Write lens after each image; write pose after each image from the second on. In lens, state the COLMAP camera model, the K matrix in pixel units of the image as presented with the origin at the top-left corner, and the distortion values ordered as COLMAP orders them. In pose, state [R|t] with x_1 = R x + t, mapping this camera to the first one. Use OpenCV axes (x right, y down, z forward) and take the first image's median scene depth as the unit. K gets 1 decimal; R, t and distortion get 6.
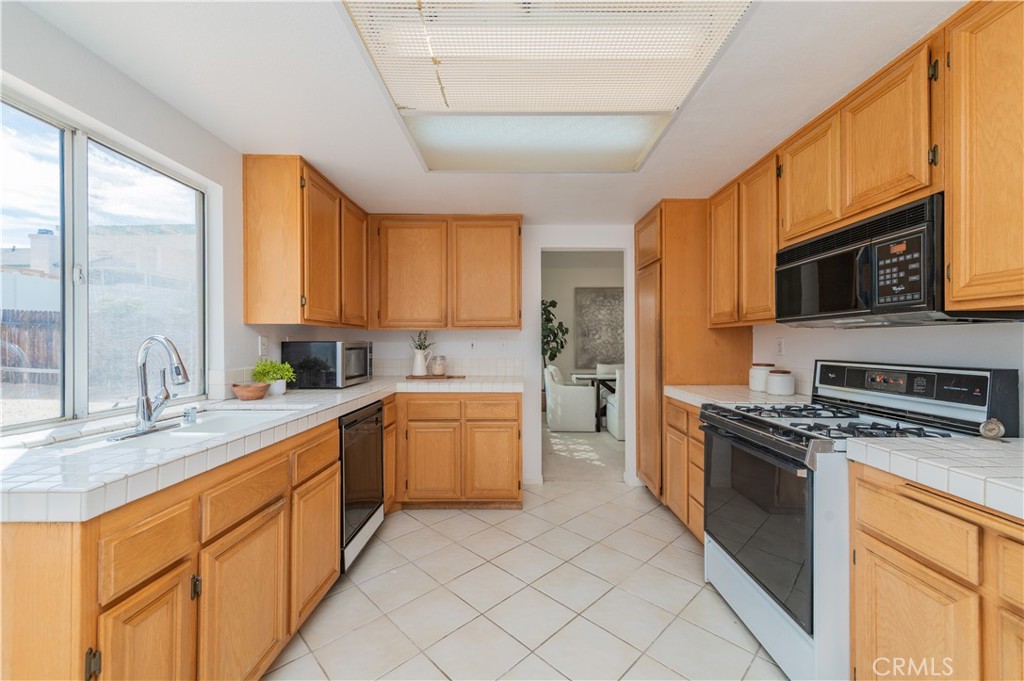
lens RADIAL K [[419.9, 0, 518.5], [0, 419.9, 344.4], [0, 0, 1]] dist [0.017959, -0.003344]
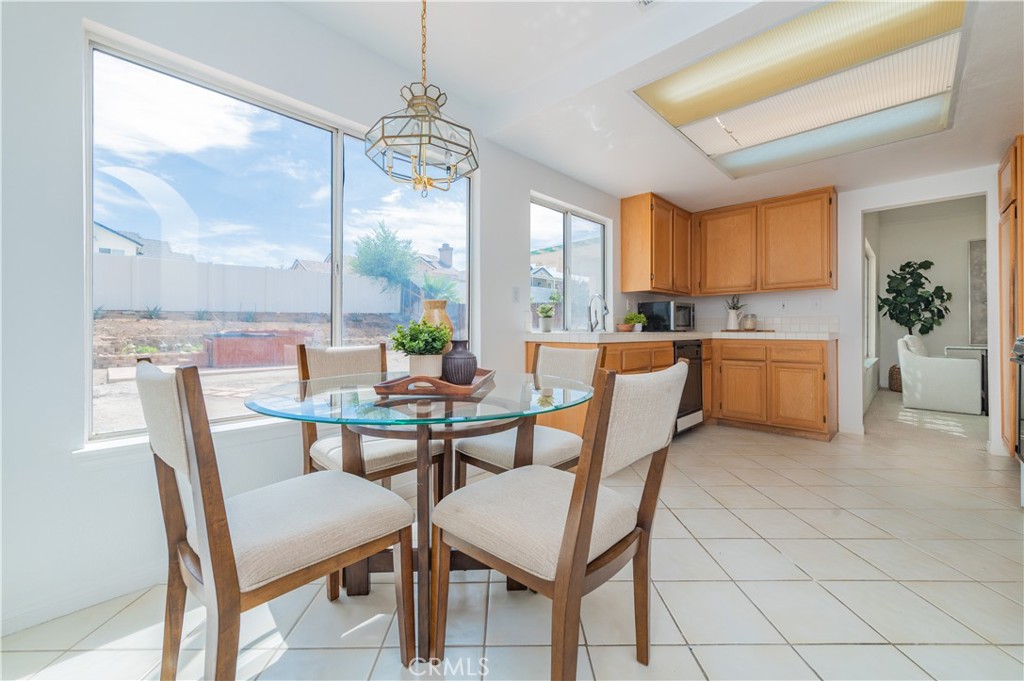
lens RADIAL K [[419.9, 0, 506.5], [0, 419.9, 333.2], [0, 0, 1]] dist [0.017959, -0.003344]
pose [[0.724204, 0.001019, -0.689585, 0.181397], [0.002844, 0.999986, 0.004465, 0.089000], [0.689580, -0.005195, 0.724191, -0.487888]]
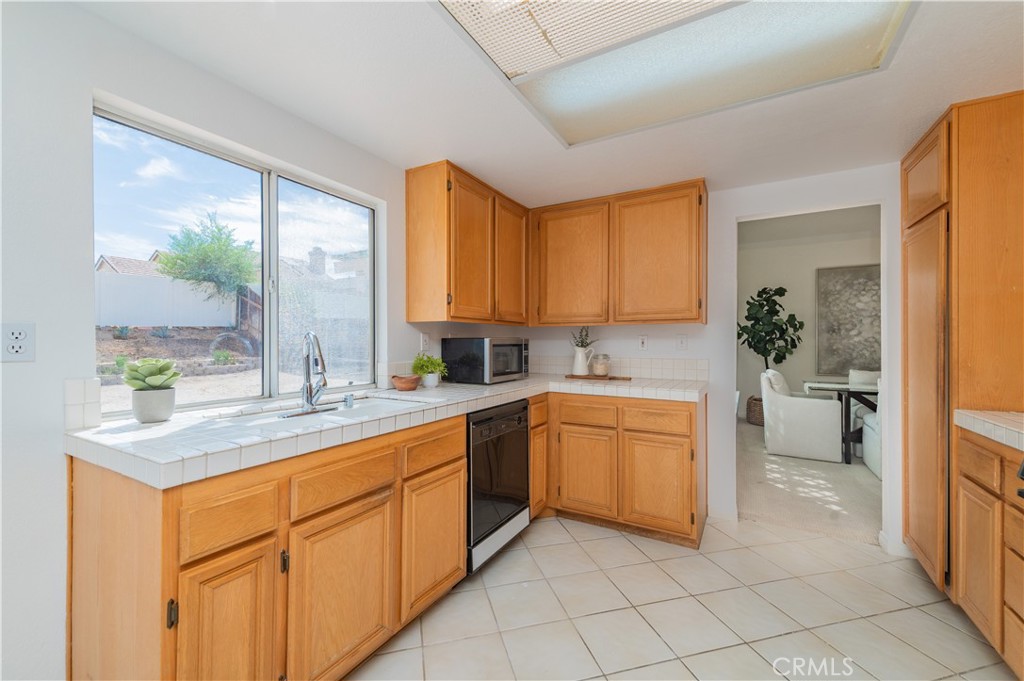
lens RADIAL K [[419.9, 0, 497.6], [0, 419.9, 344.2], [0, 0, 1]] dist [0.017959, -0.003344]
pose [[0.859260, 0.004379, -0.511520, 0.095484], [-0.003121, 0.999990, 0.003317, 0.003835], [0.511529, -0.001254, 0.859265, 0.129592]]
